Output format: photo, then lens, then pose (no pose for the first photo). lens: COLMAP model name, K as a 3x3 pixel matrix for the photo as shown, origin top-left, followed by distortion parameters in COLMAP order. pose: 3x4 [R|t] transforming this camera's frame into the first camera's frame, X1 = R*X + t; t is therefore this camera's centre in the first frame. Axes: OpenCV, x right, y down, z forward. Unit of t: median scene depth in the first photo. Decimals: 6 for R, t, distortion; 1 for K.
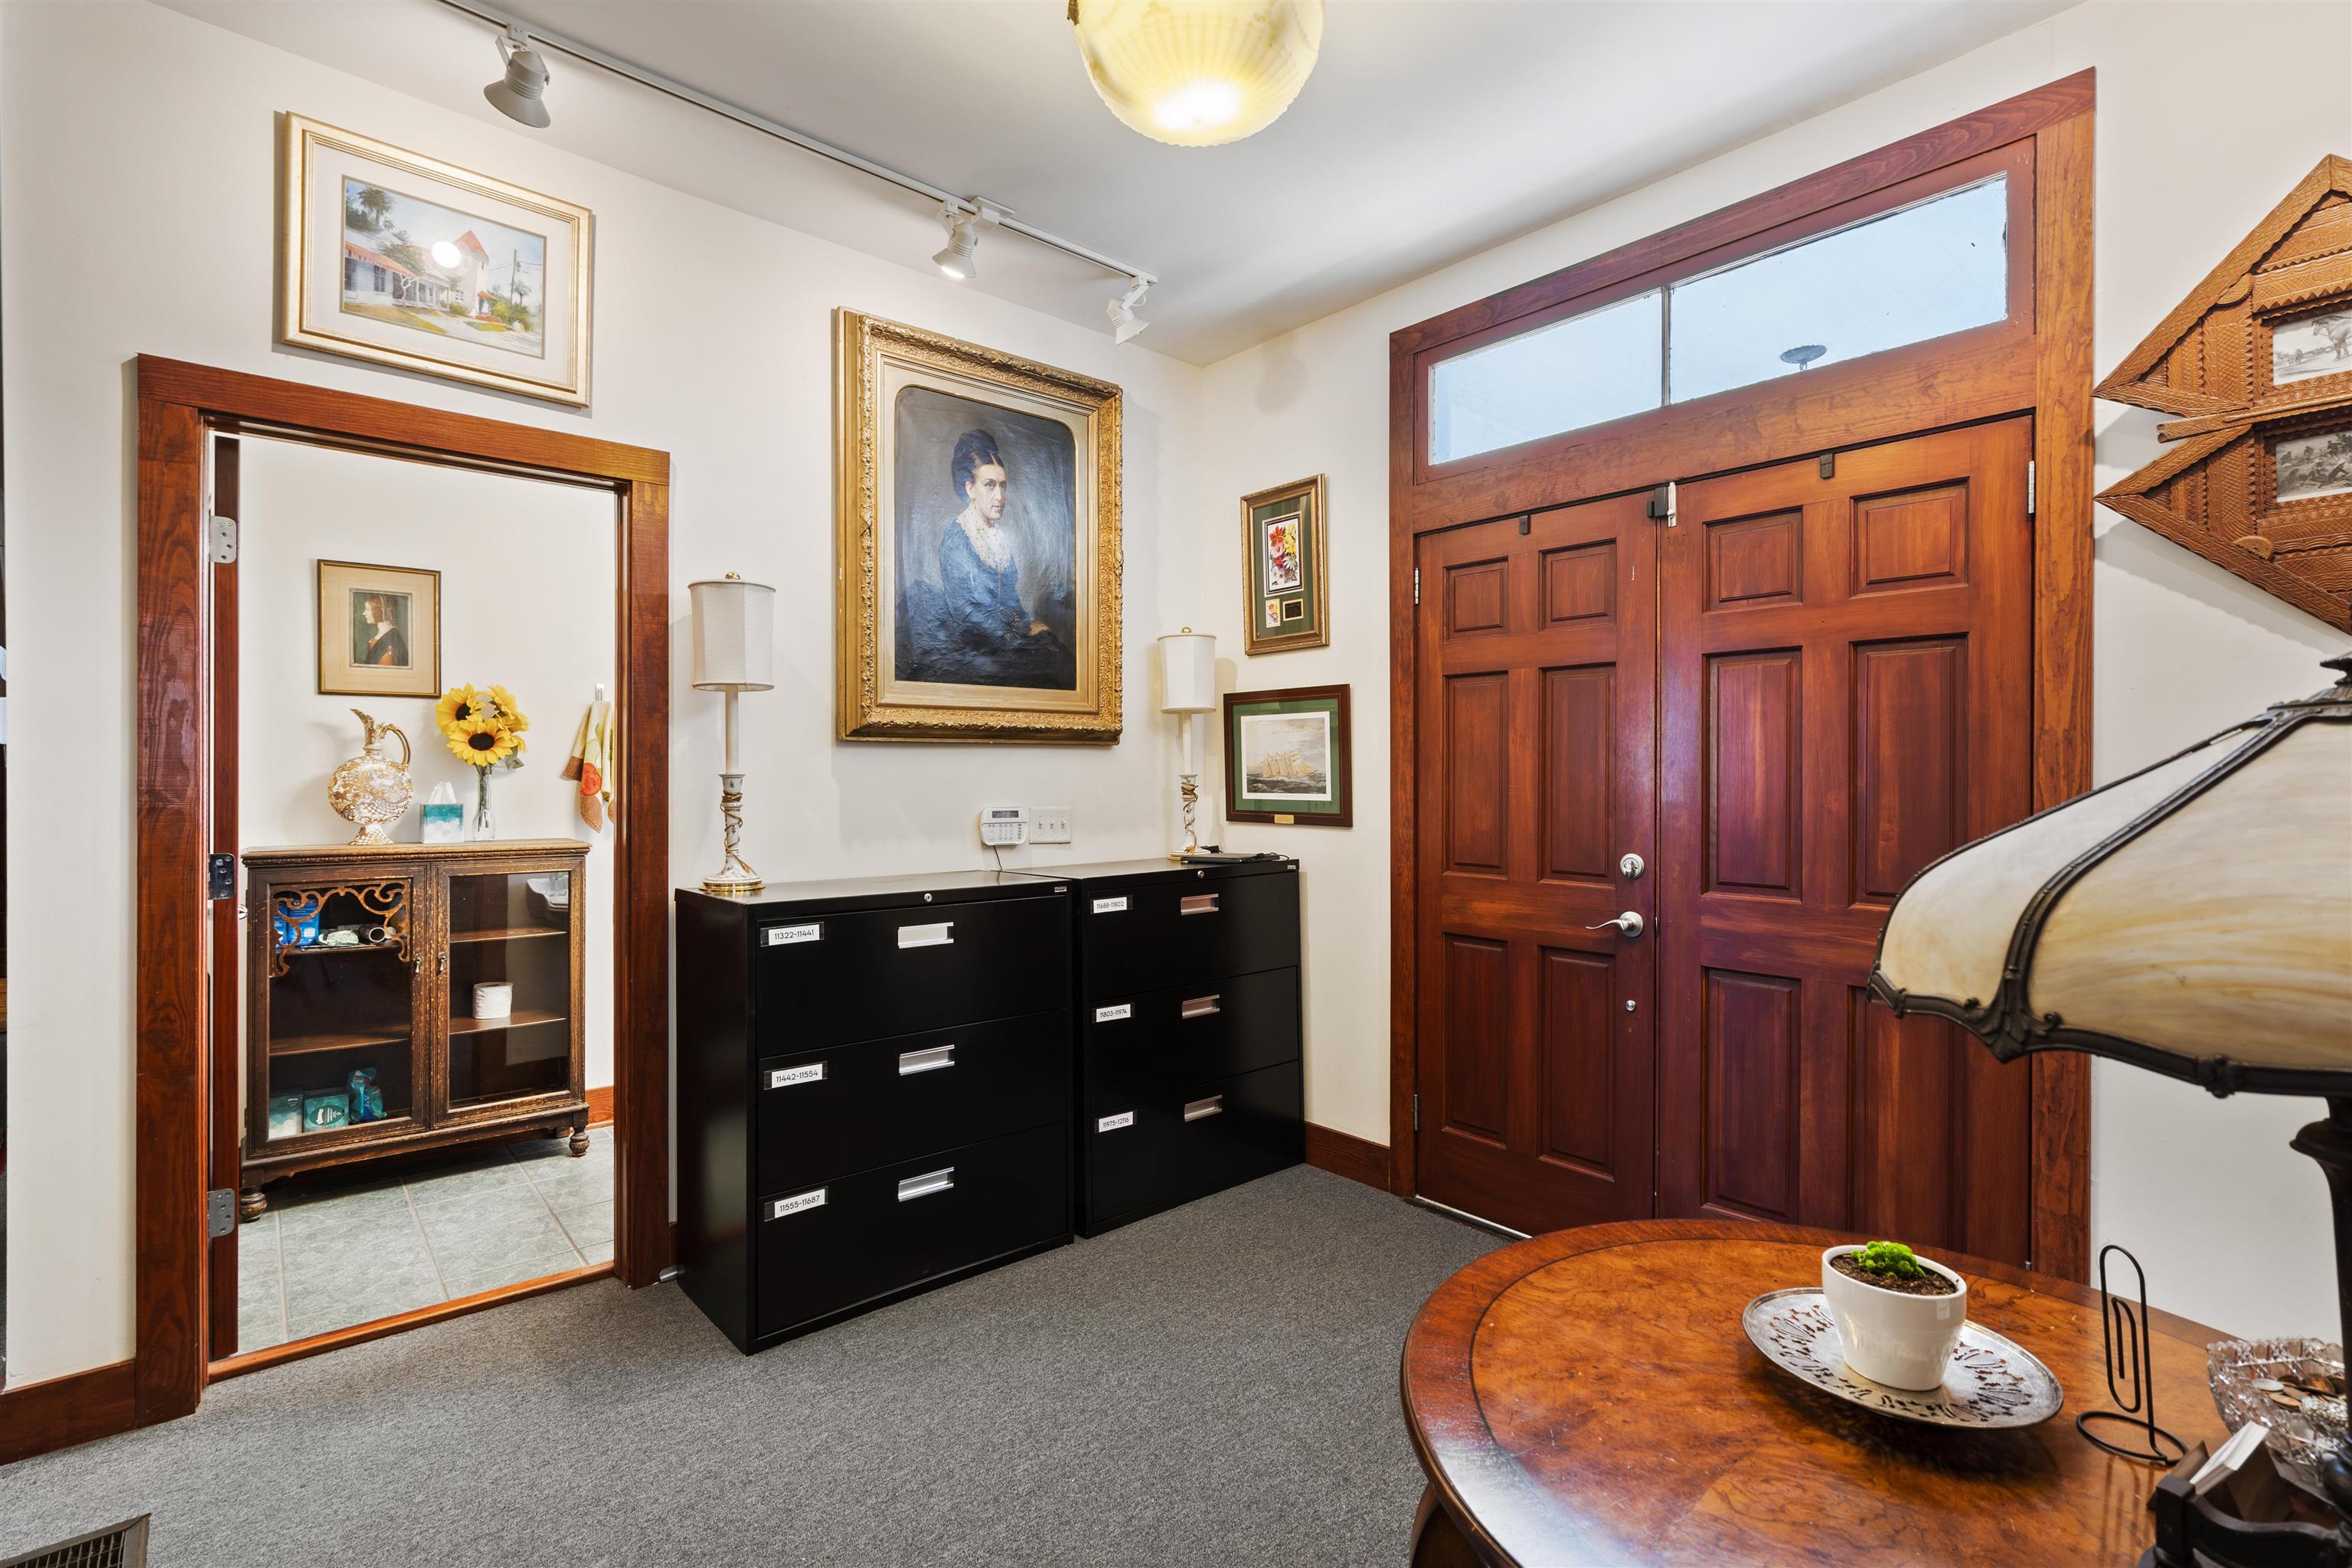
lens RADIAL K [[1083.9, 0, 1160.0], [0, 1083.9, 777.8], [0, 0, 1]] dist [-0.004872, 0.002559]
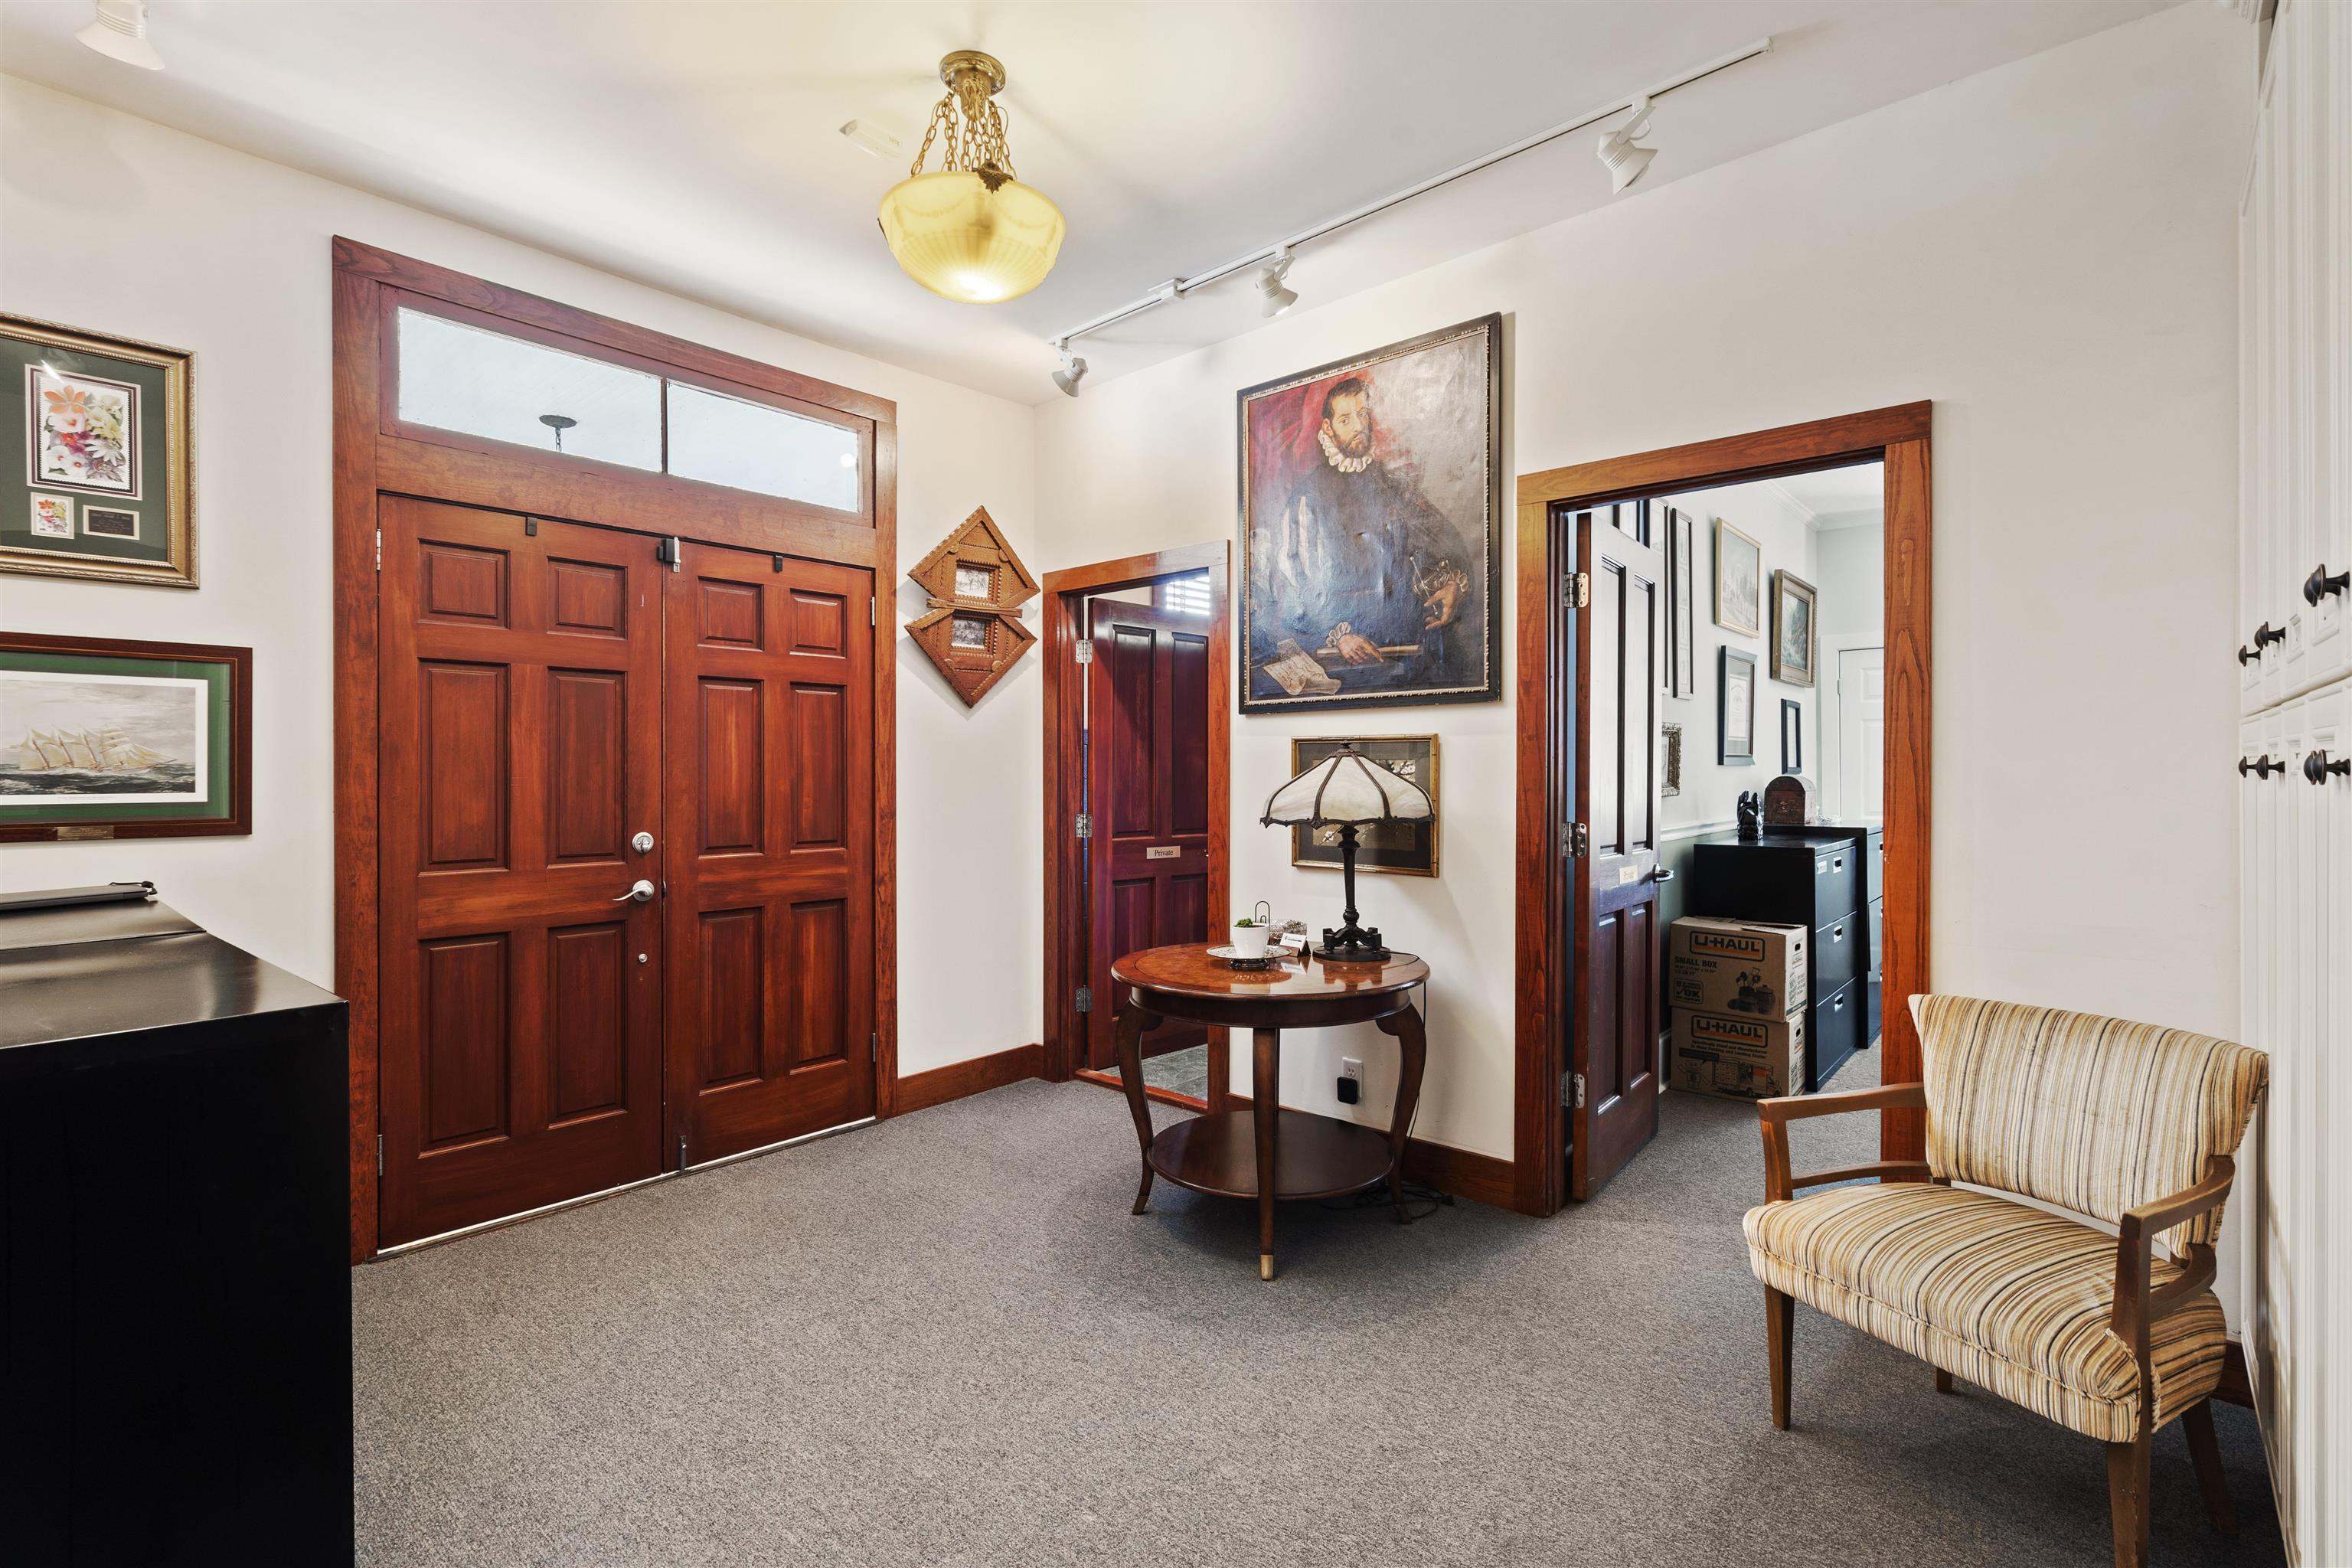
lens RADIAL K [[1083.9, 0, 1166.1], [0, 1083.9, 783.9], [0, 0, 1]] dist [-0.004872, 0.002559]
pose [[-0.131434, -0.004342, 0.991315, -0.820612], [0.010276, 0.999931, 0.005743, 0.014628], [-0.991272, 0.010942, -0.131381, 0.567336]]
